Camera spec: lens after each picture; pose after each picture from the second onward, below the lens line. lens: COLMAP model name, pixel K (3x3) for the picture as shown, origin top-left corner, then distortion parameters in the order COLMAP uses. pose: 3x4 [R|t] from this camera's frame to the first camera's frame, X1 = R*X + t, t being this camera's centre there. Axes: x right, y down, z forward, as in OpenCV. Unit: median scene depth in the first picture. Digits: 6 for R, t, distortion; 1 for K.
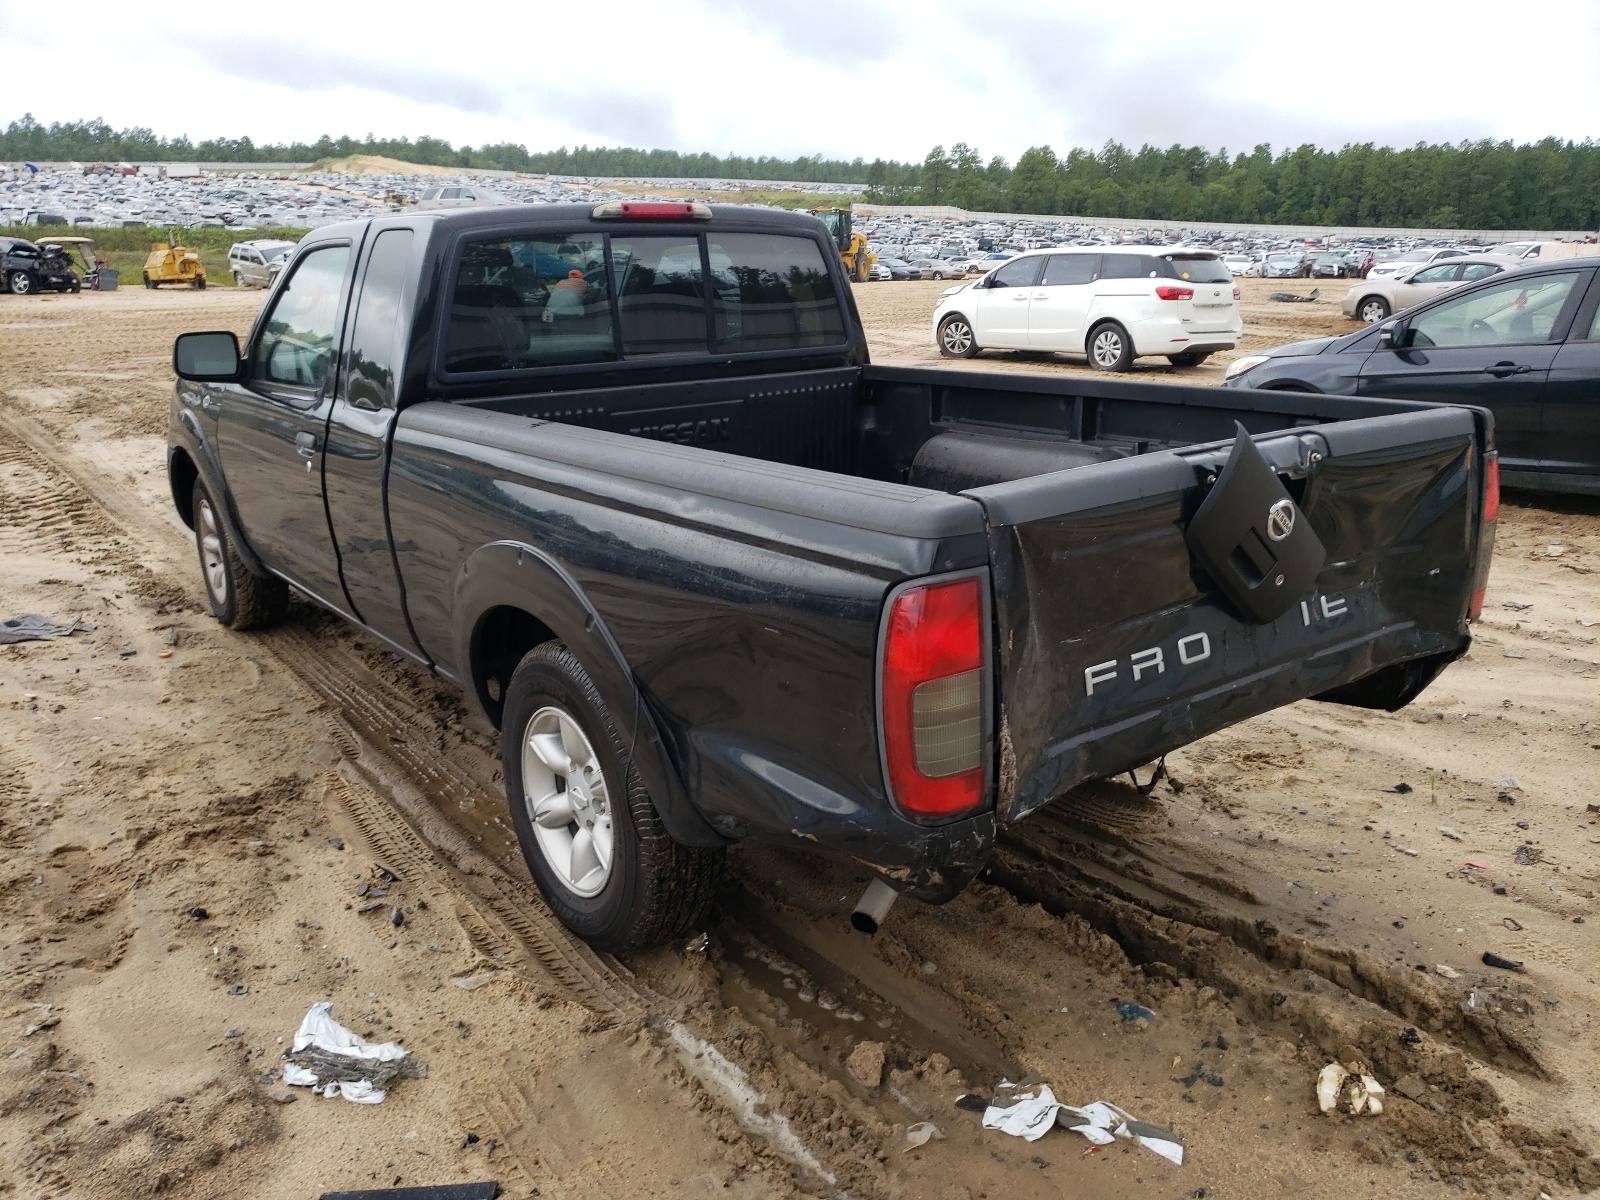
lens RADIAL K [[1233.2, 0, 810.4], [0, 1233.2, 597.1], [0, 0, 1]] dist [0.017431, 0.017815]
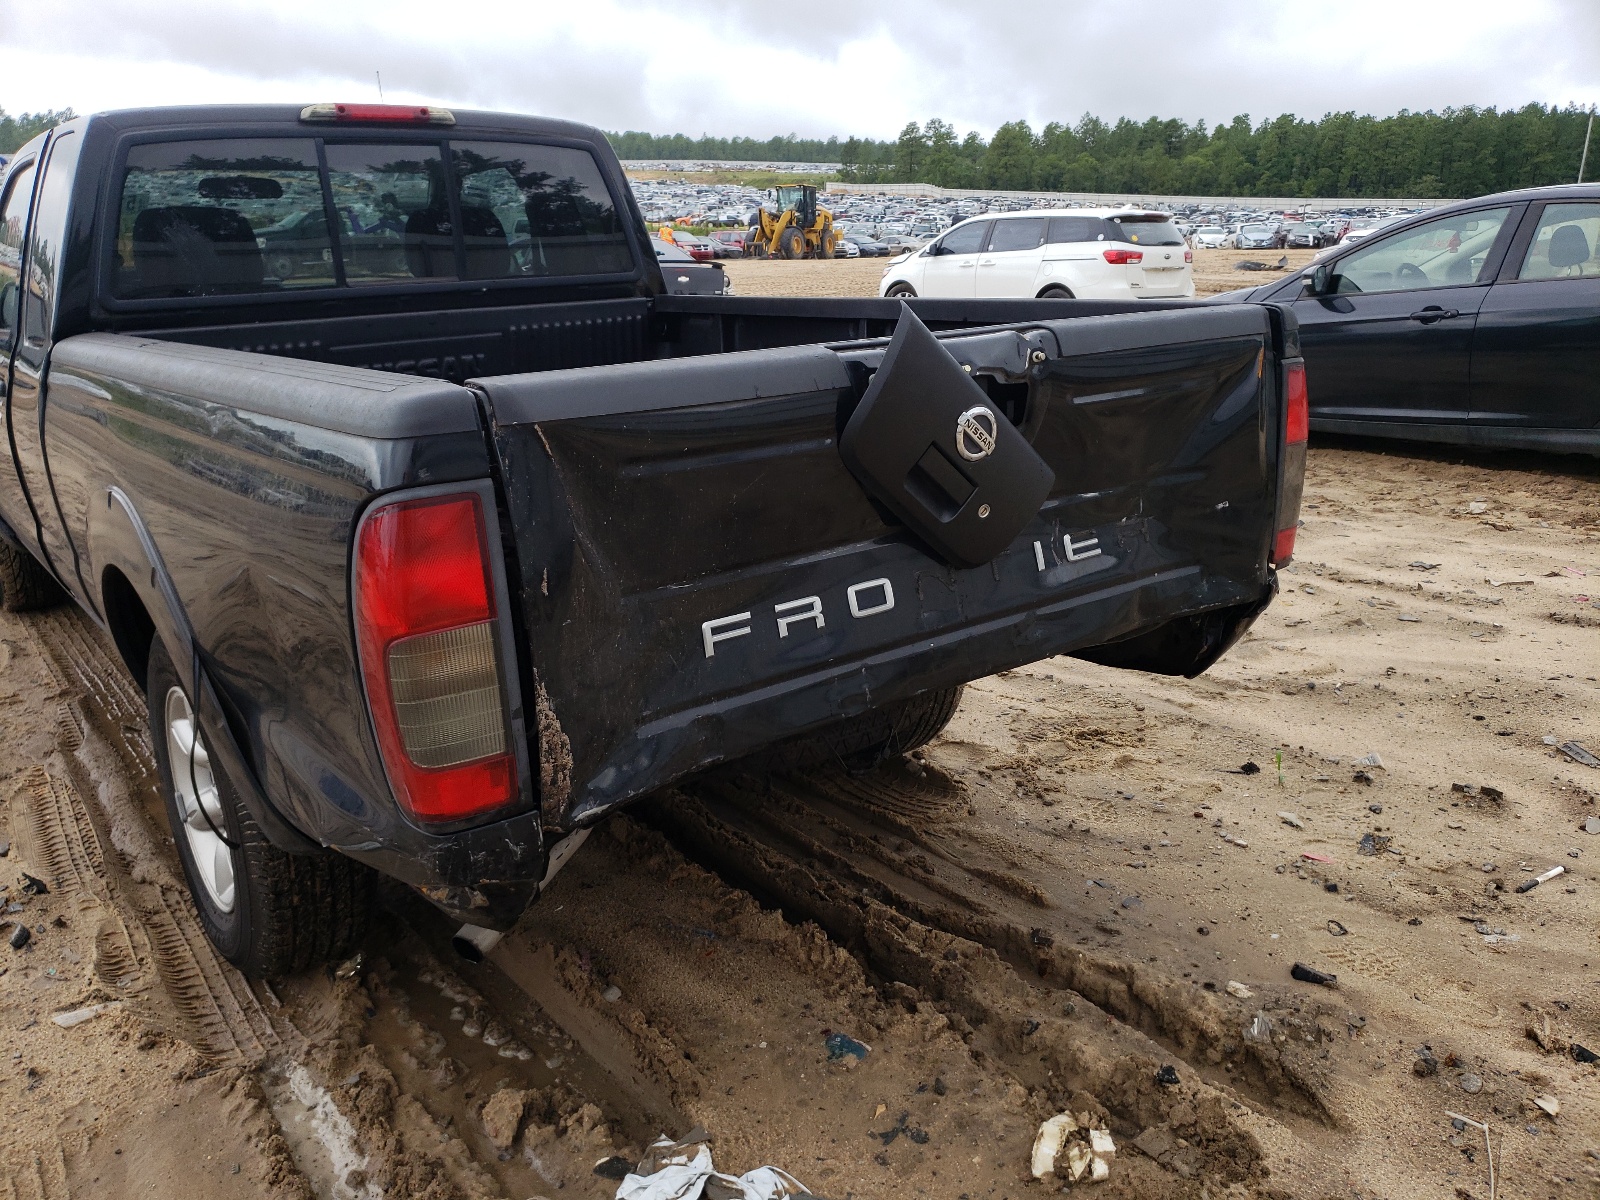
lens RADIAL K [[1230.4, 0, 786.0], [0, 1230.4, 607.8], [0, 0, 1]] dist [0.014490, 0.014121]
pose [[0.999866, -0.013321, -0.009506, 0.200901], [0.013519, 0.999687, 0.021051, 0.023227], [0.009222, -0.021176, 0.999733, 0.163176]]
